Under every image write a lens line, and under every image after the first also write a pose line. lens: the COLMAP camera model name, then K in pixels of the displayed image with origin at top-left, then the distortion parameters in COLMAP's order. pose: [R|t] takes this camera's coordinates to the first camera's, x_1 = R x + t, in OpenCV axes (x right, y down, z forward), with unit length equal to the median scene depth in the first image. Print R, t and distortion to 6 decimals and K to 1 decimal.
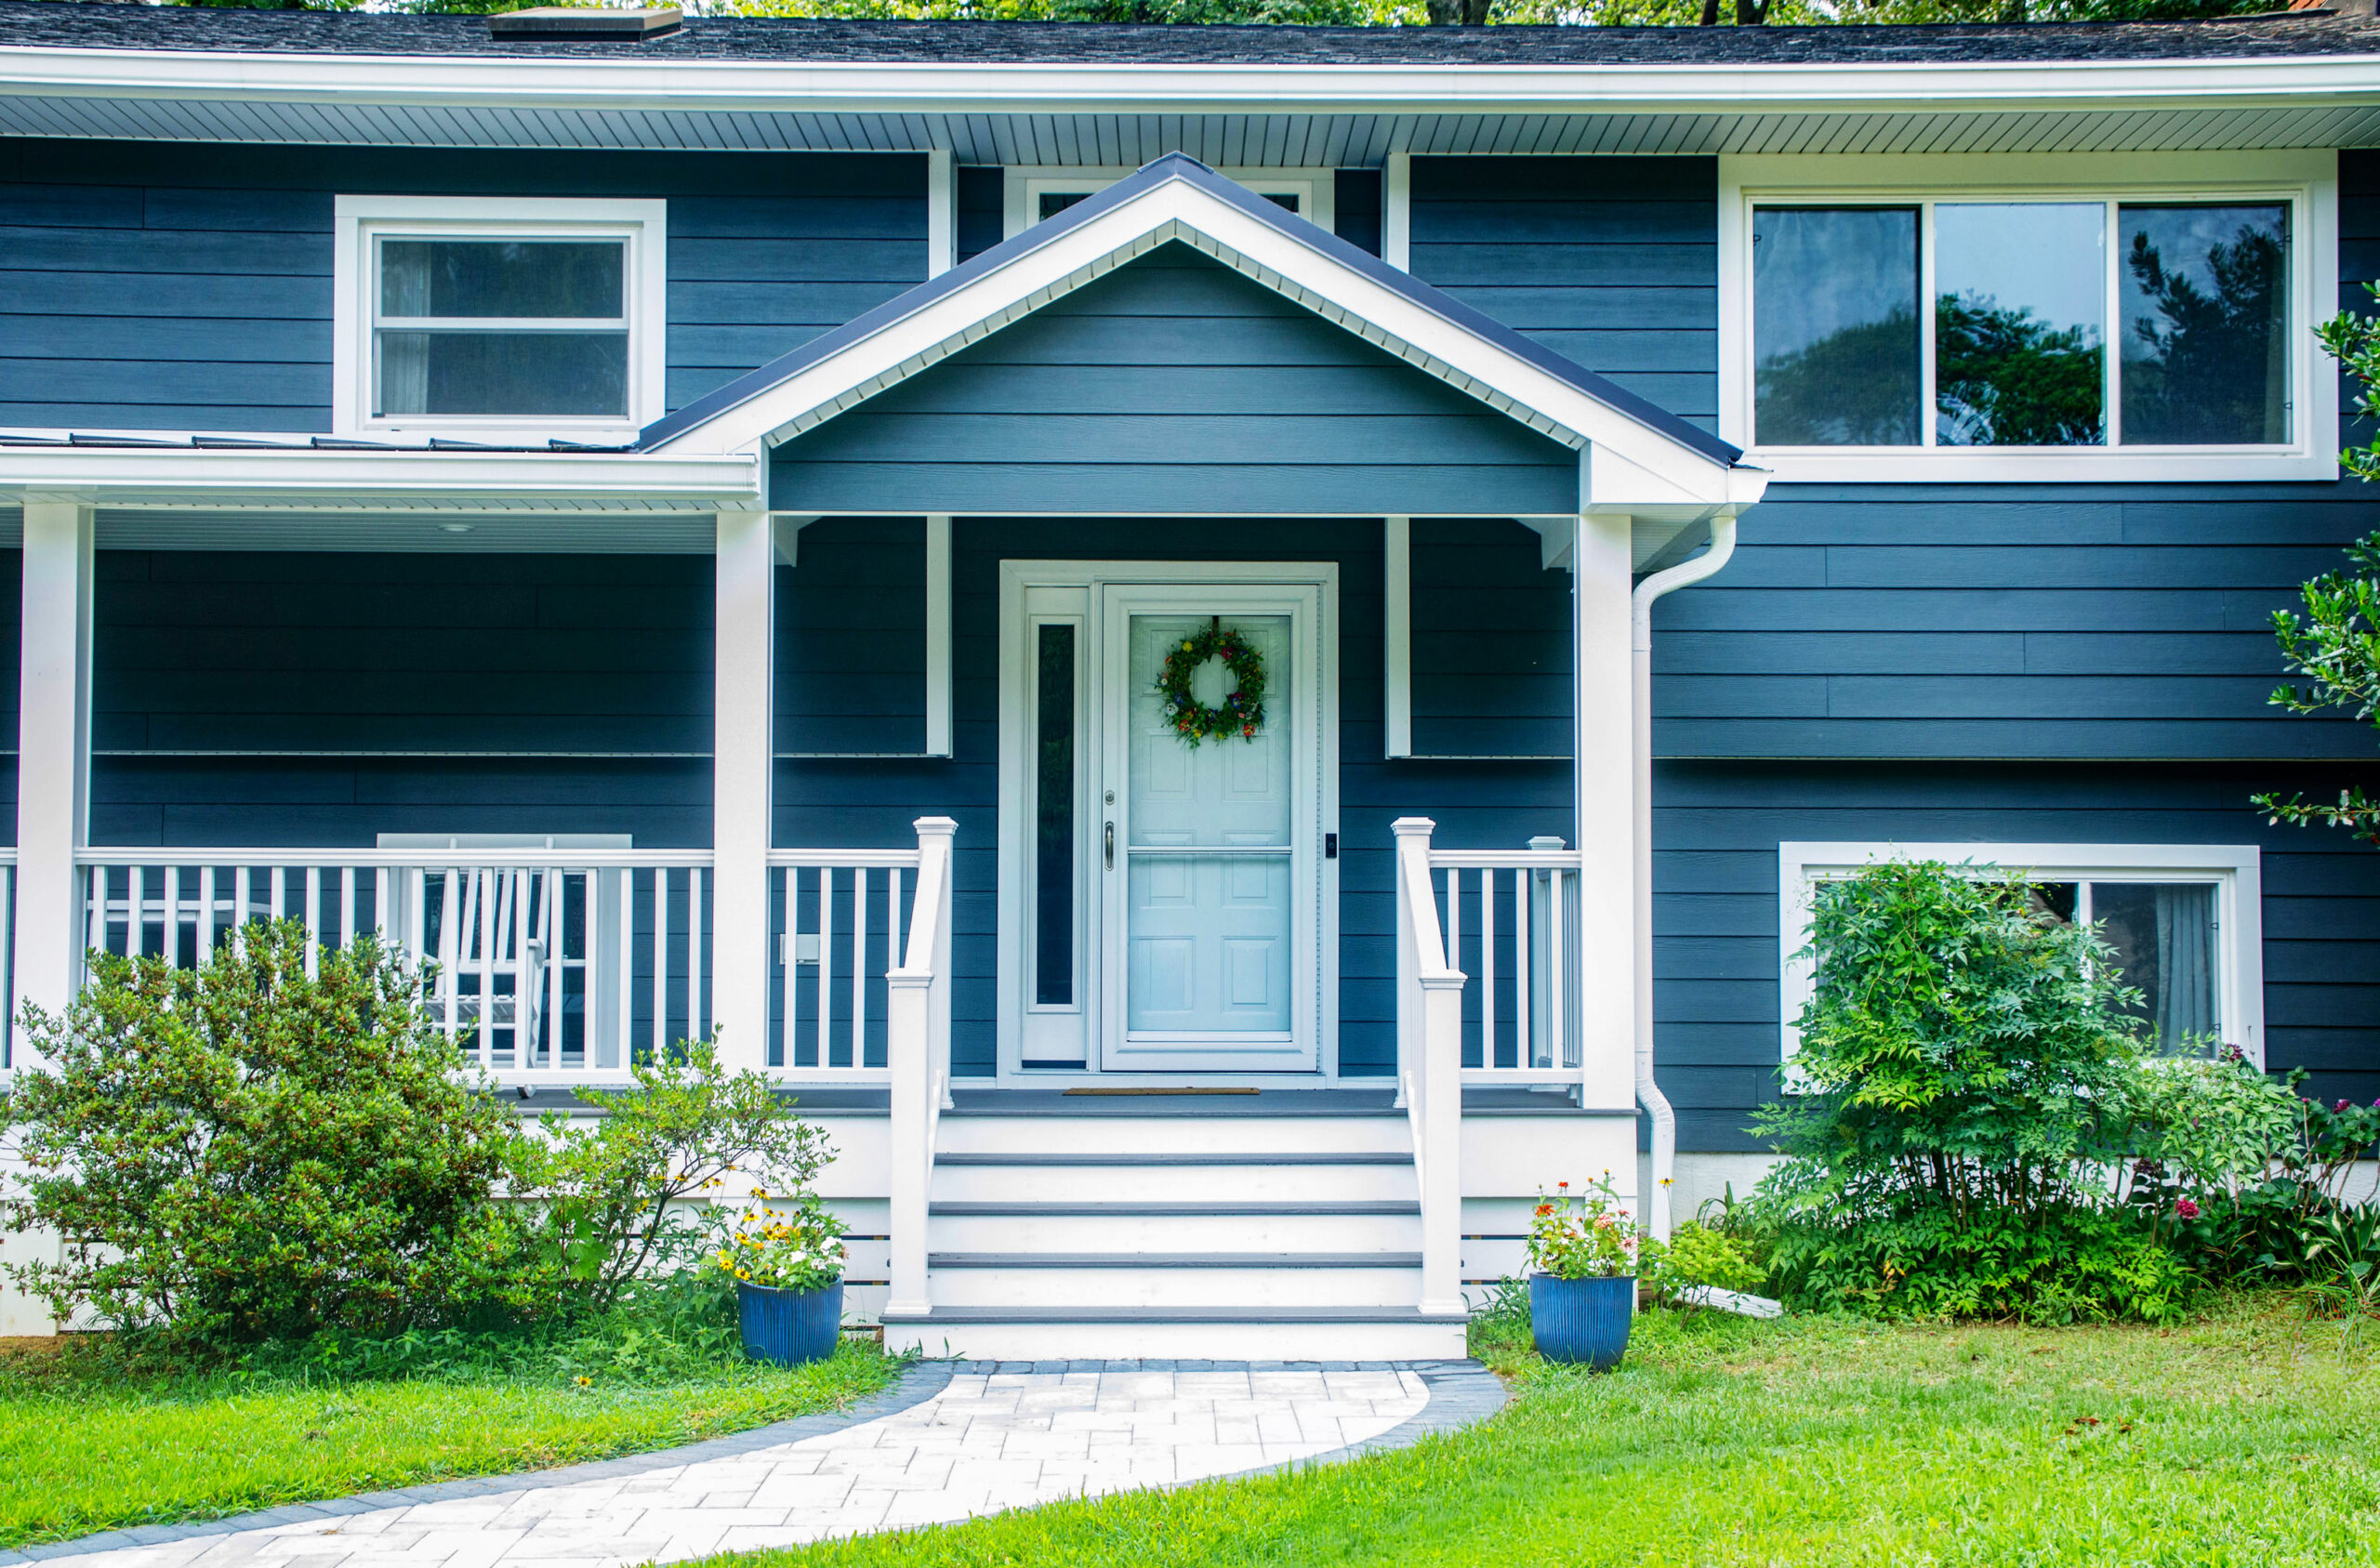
lens RADIAL K [[3027.5, 0, 1189.7], [0, 3027.5, 722.3], [0, 0, 1]] dist [0.028816, 0.014606]
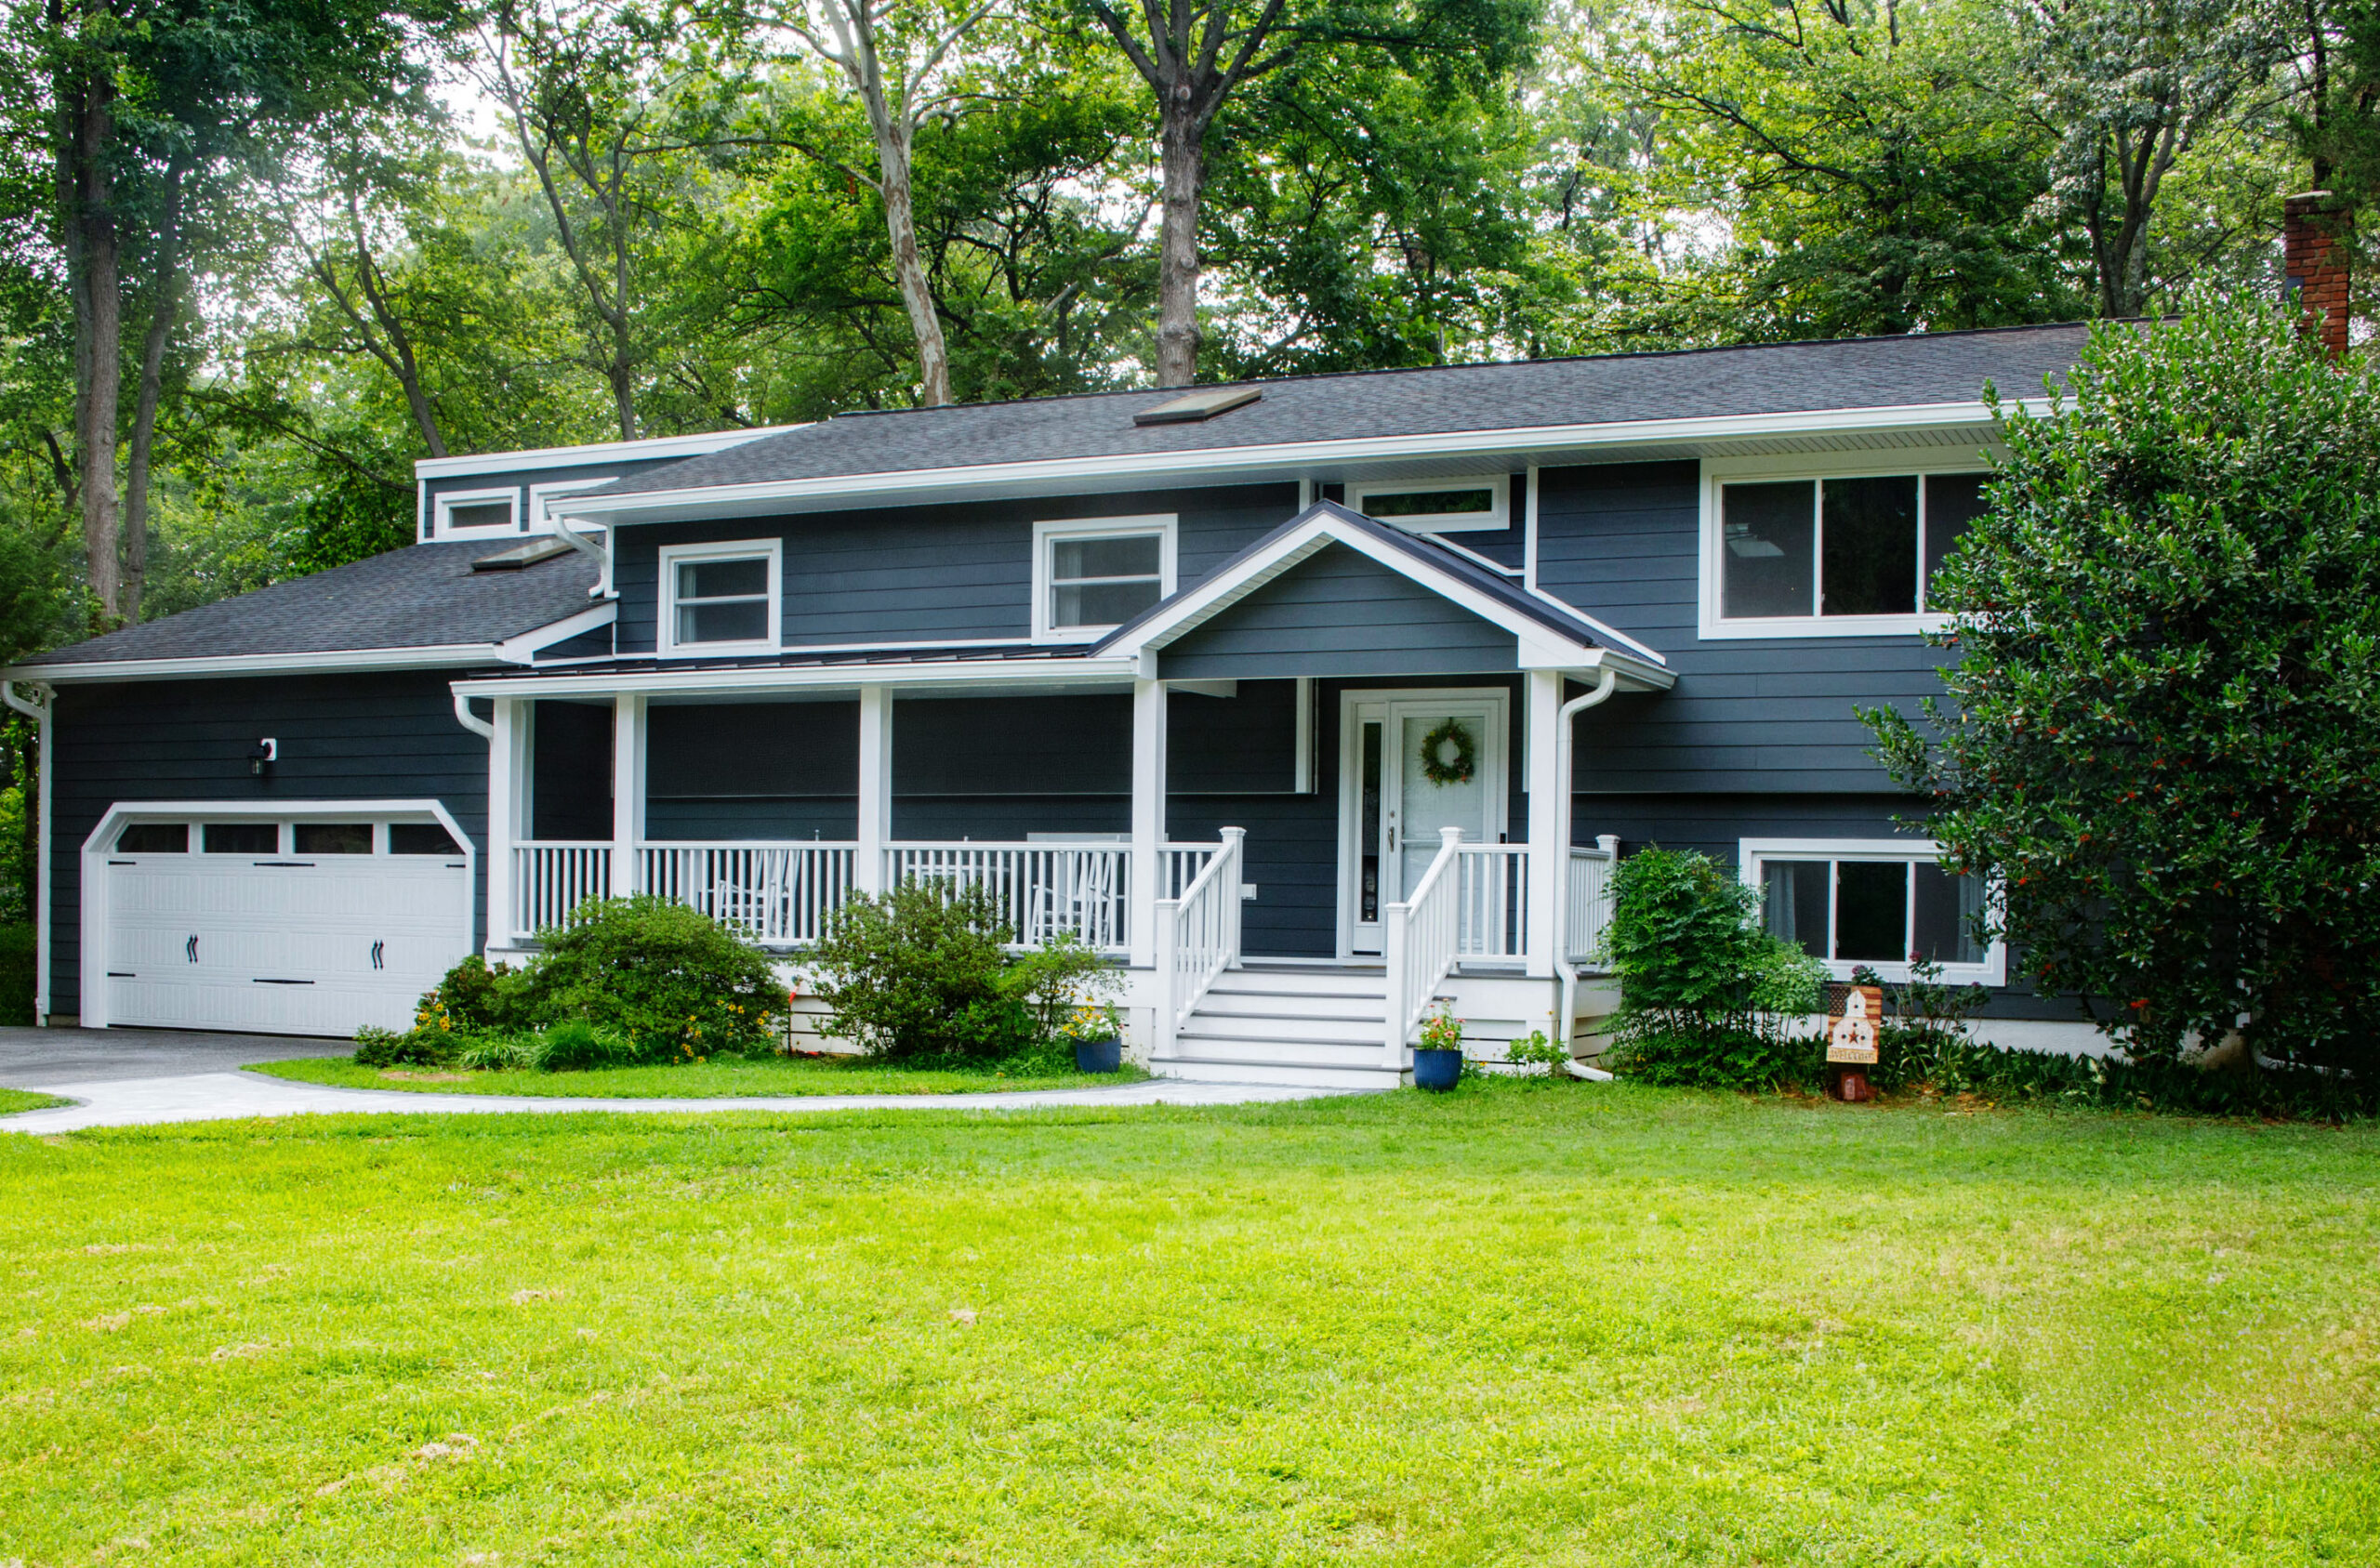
lens RADIAL K [[2191.8, 0, 1190.0], [0, 2191.8, 784.0], [0, 0, 1]] dist [-0.081646, 0.001727]
pose [[0.914844, -0.009539, -0.403695, 0.457217], [0.020041, 0.999562, 0.021797, -0.029471], [0.403310, -0.028031, 0.914634, -0.351003]]
